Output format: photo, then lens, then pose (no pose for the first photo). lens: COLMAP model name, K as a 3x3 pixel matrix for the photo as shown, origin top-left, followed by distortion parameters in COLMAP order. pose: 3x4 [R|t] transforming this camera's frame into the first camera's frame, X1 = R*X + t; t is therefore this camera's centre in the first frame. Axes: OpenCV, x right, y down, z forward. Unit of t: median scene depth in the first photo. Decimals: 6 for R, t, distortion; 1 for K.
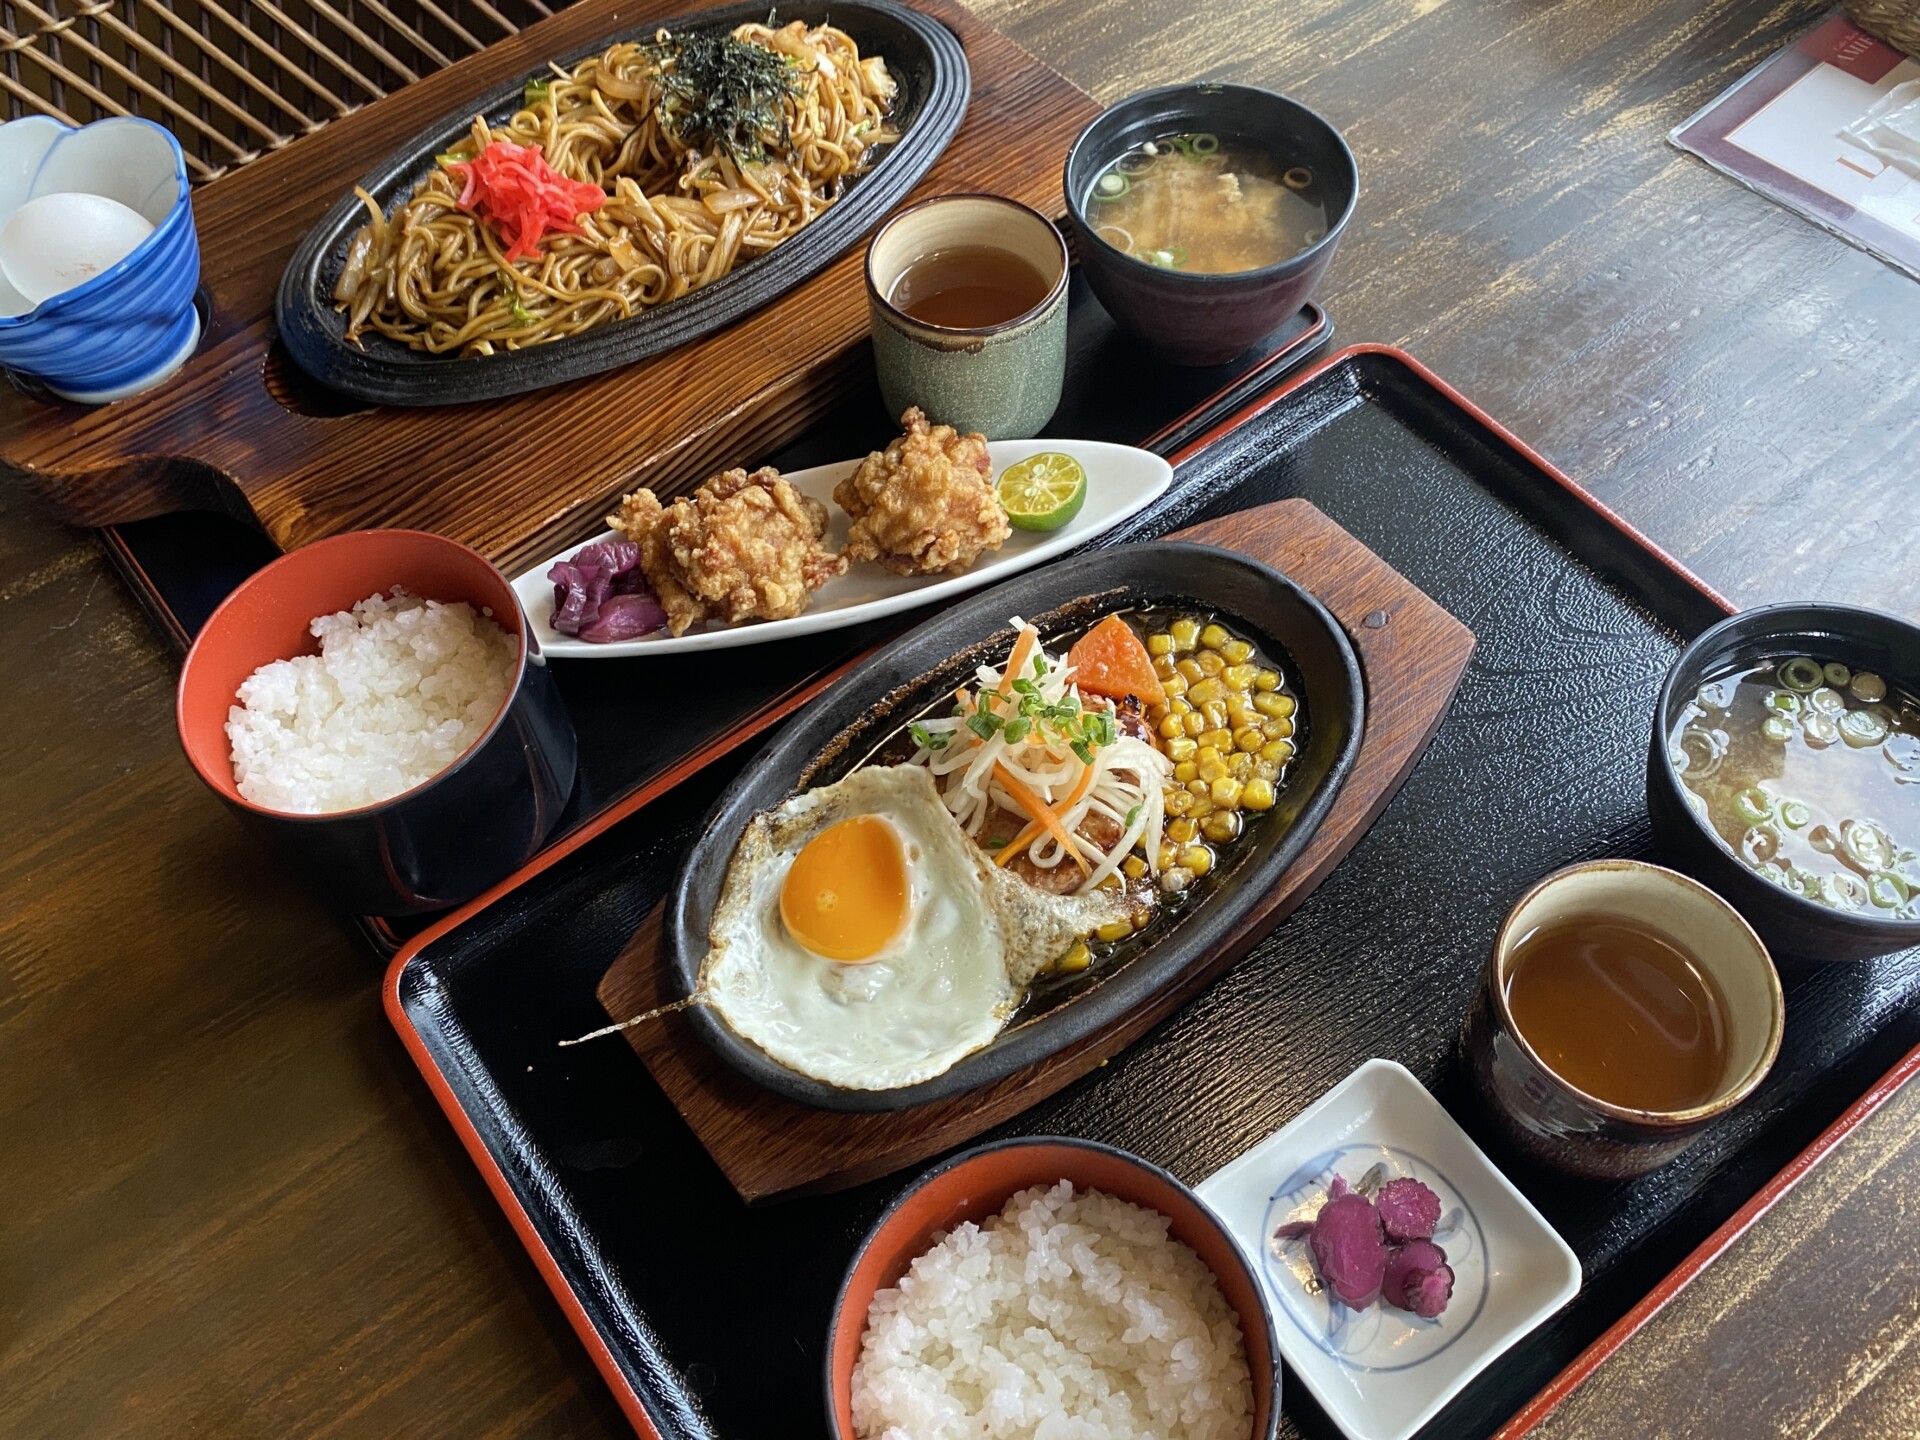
lens RADIAL K [[1506.0, 0, 960.0], [0, 1506.0, 720.0], [0, 0, 1]] dist [0.011501, -0.057779]
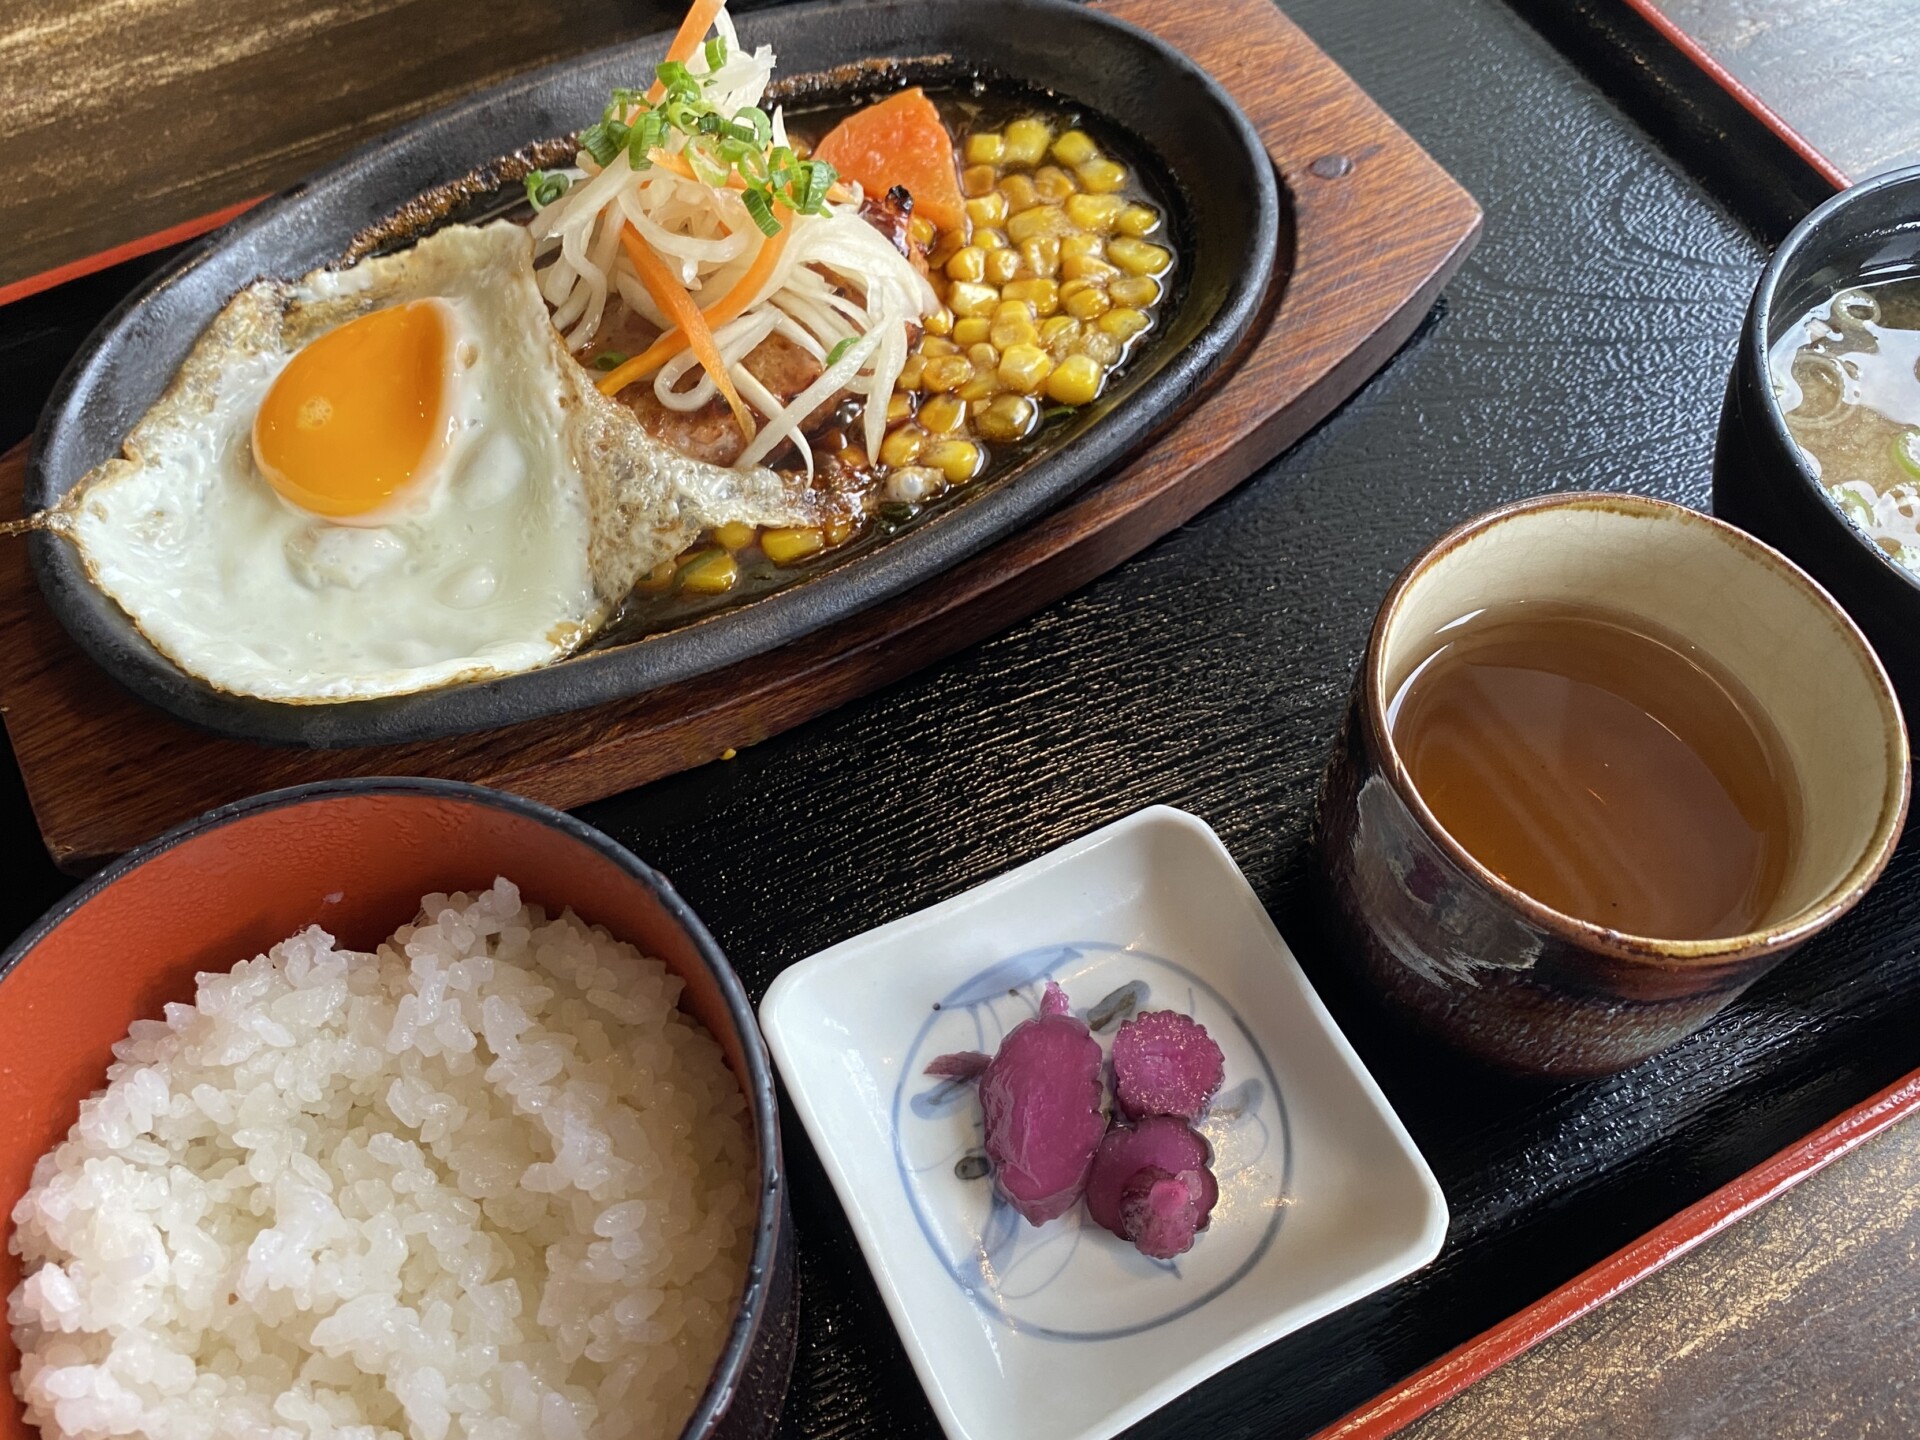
lens RADIAL K [[1503.6, 0, 984.5], [0, 1503.6, 686.3], [0, 0, 1]] dist [-0.018288, -0.014101]
pose [[0.986093, 0.163278, -0.031012, 0.210590], [-0.162508, 0.986367, 0.025917, 0.170081], [0.034821, -0.020517, 0.999183, 0.412337]]
